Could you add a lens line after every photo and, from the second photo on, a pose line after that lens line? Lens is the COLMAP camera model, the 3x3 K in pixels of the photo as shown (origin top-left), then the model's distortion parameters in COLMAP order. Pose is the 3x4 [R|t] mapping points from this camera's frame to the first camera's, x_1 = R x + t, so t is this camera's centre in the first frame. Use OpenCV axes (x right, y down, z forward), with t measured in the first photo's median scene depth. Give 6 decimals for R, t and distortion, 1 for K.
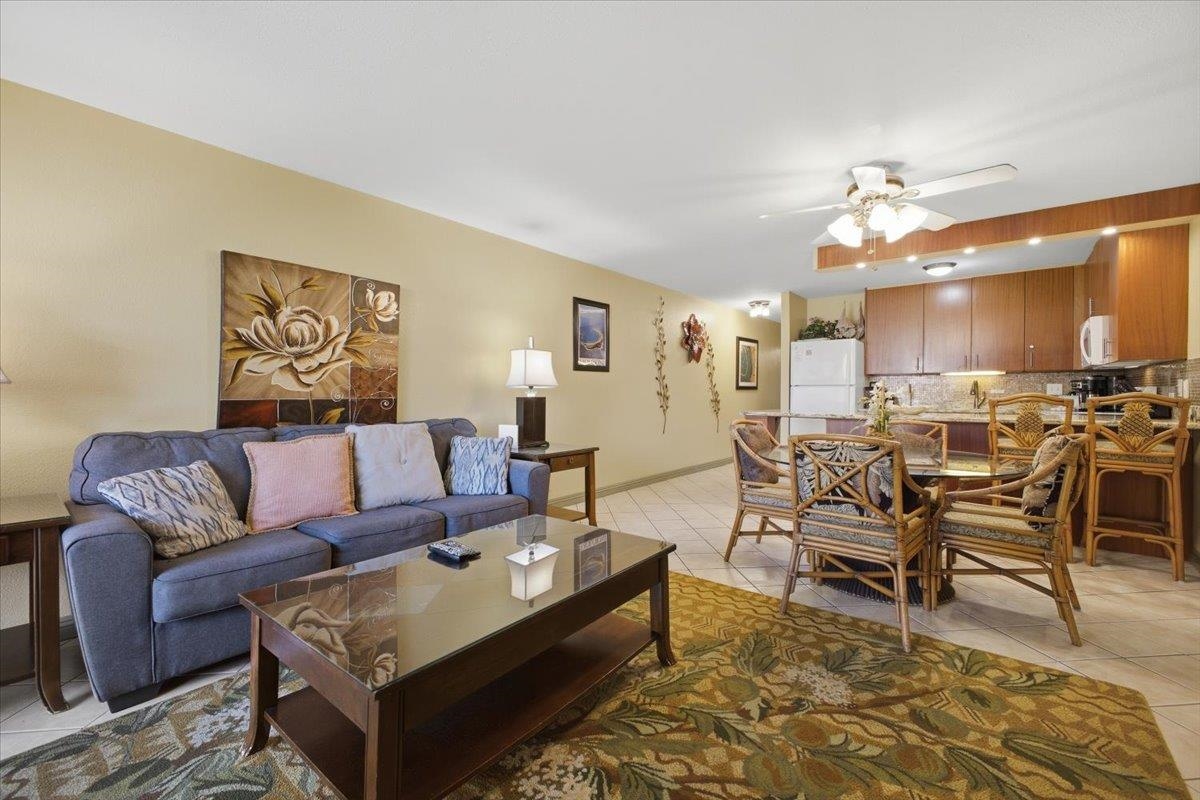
lens RADIAL K [[498.8, 0, 604.3], [0, 498.8, 397.2], [0, 0, 1]] dist [0.019371, -0.006238]
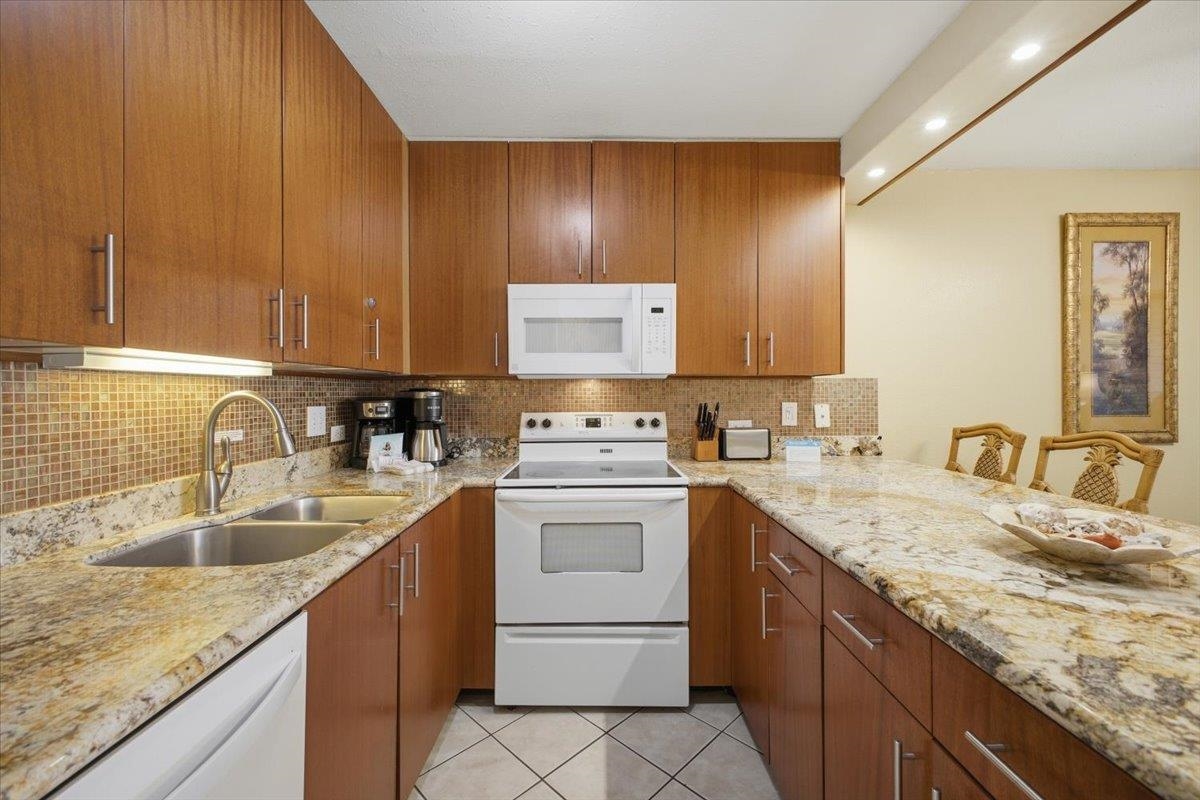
lens RADIAL K [[498.8, 0, 604.9], [0, 498.8, 395.9], [0, 0, 1]] dist [0.019371, -0.006238]
pose [[-0.630765, 0.000368, 0.775974, 0.850837], [0.011667, 0.999891, 0.009010, -0.065139], [-0.775886, 0.014737, -0.630701, 1.976166]]
